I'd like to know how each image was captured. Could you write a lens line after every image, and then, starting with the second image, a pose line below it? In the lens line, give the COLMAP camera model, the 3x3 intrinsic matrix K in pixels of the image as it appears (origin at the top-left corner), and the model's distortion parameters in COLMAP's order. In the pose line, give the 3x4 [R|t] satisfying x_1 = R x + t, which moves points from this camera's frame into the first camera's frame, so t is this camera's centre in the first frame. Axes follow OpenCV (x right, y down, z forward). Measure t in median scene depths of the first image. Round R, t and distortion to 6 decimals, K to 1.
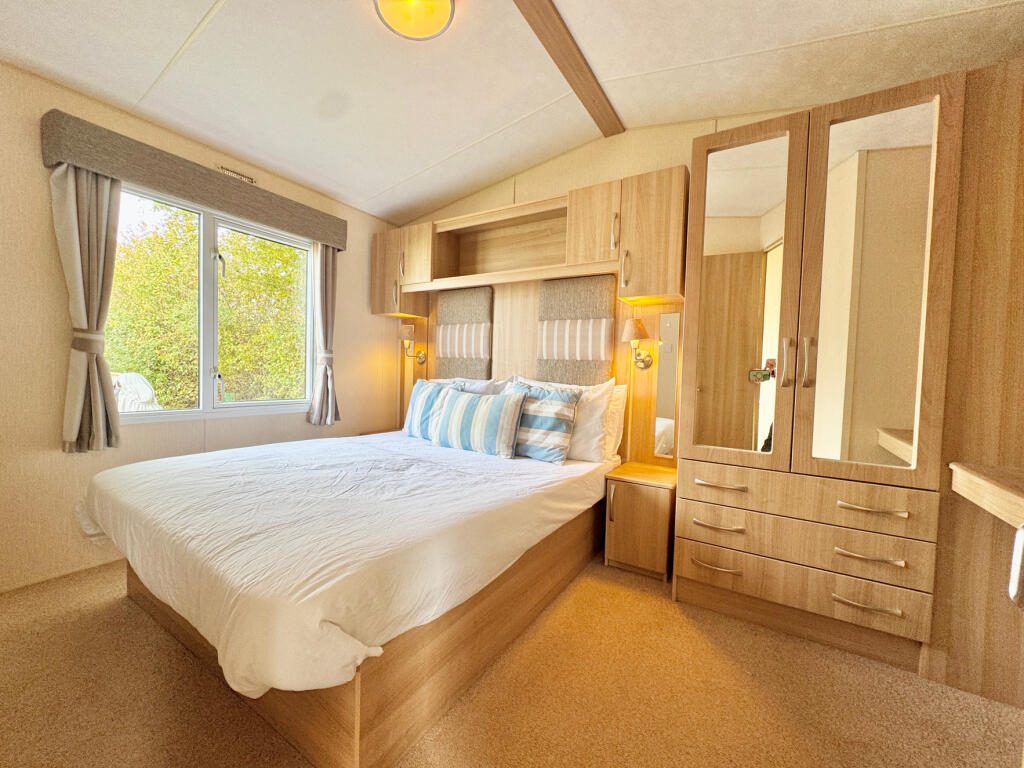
lens RADIAL K [[409.3, 0, 510.9], [0, 409.3, 384.2], [0, 0, 1]] dist [-0.000194, -0.000336]
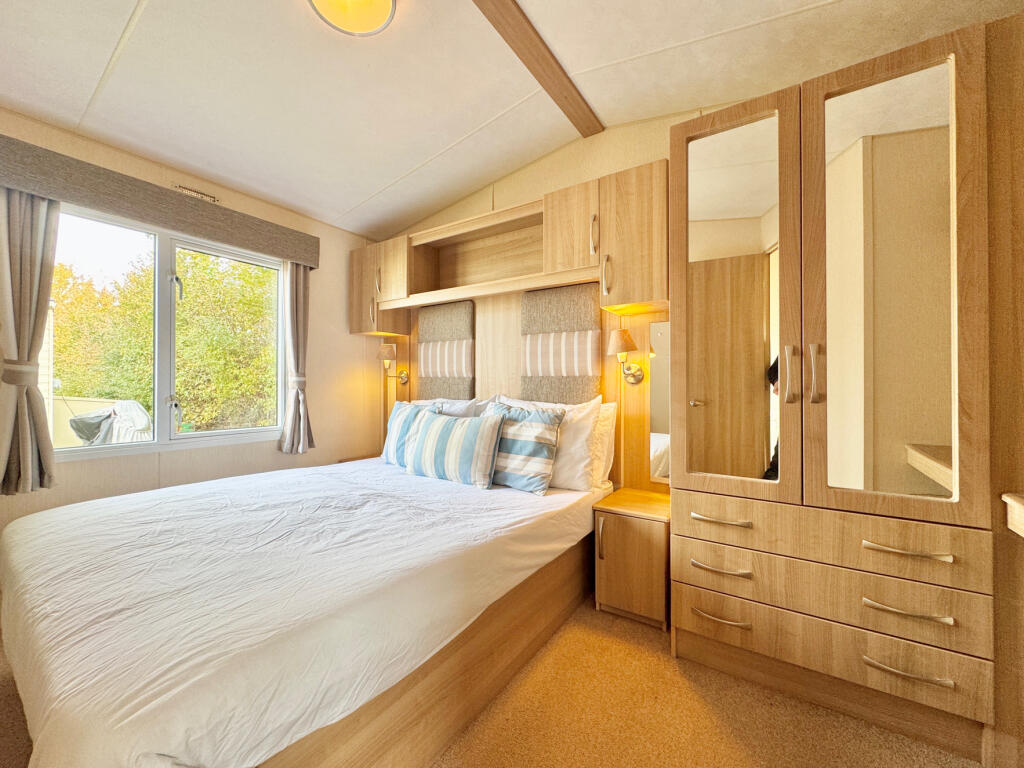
lens RADIAL K [[409.1, 0, 510.6], [0, 409.1, 381.2], [0, 0, 1]] dist [-0.000333, 0.000112]
pose [[0.999110, -0.029266, -0.030380, 0.084106], [0.027898, 0.998619, -0.044516, -0.012506], [0.031641, 0.043629, 0.998547, 0.095240]]
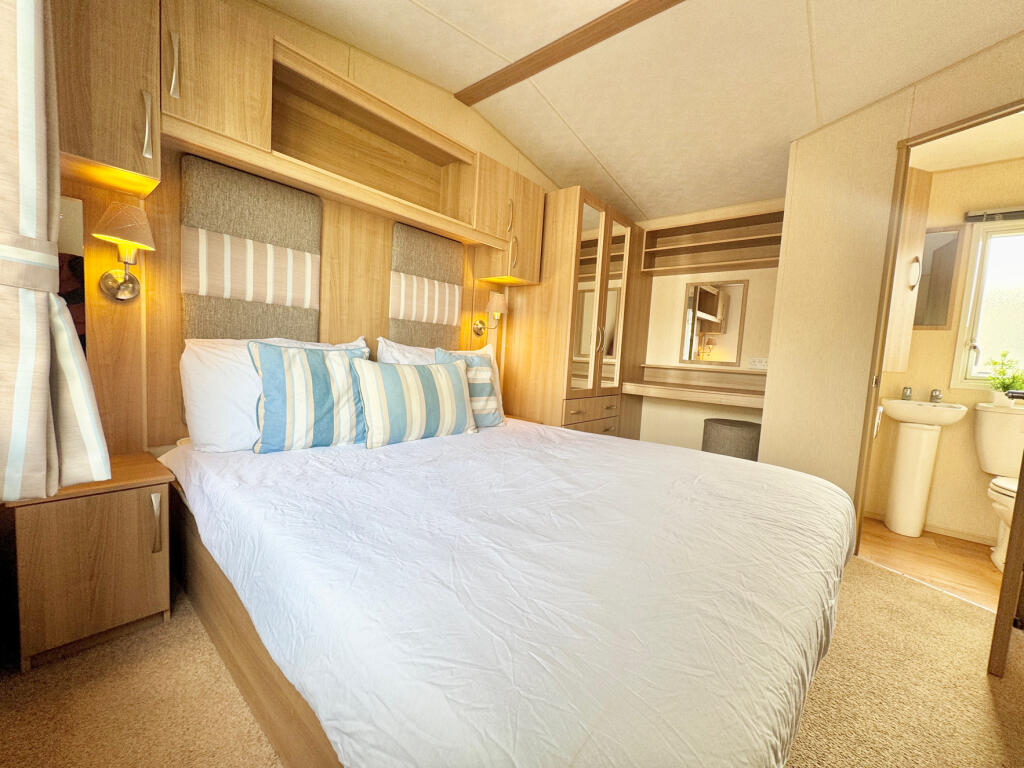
lens RADIAL K [[409.3, 0, 510.9], [0, 409.3, 384.2], [0, 0, 1]] dist [-0.000194, -0.000336]
pose [[0.149498, -0.099065, 0.983787, -0.887953], [-0.019176, 0.994491, 0.103057, -0.022564], [-0.988576, -0.034272, 0.146775, 0.788767]]
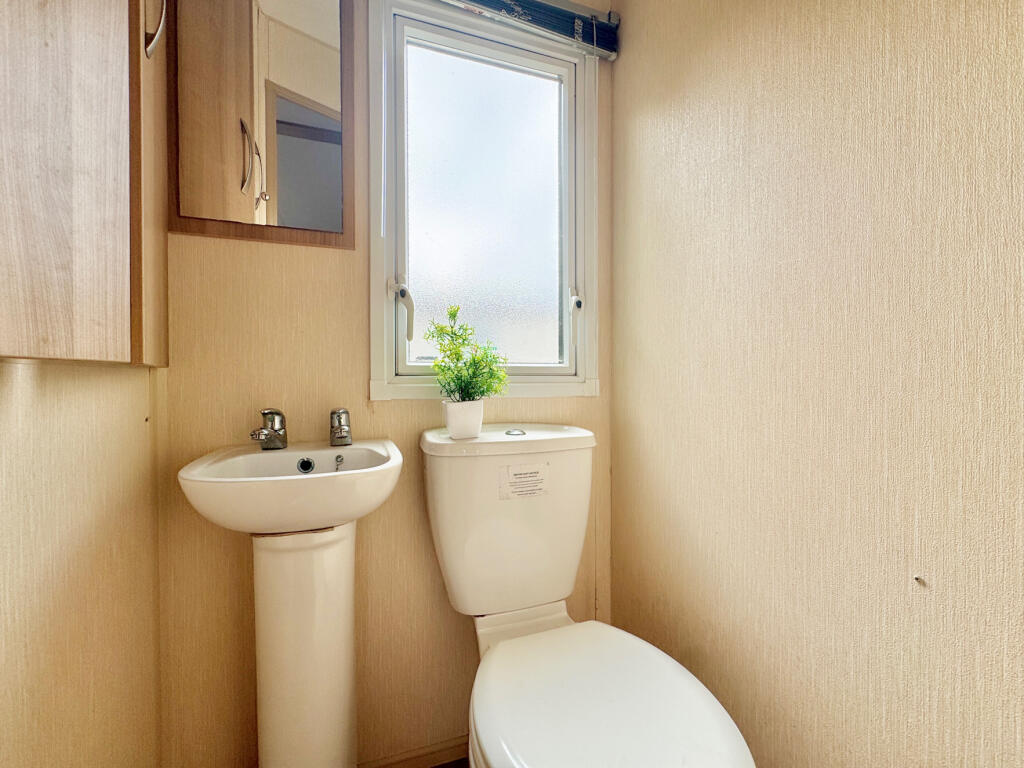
lens RADIAL K [[409.1, 0, 510.6], [0, 409.1, 381.2], [0, 0, 1]] dist [-0.000333, 0.000112]
pose [[-0.778094, -0.028360, 0.627508, -0.837793], [0.004578, 0.998698, 0.050813, -0.019181], [-0.628132, 0.042410, -0.776951, 0.744944]]
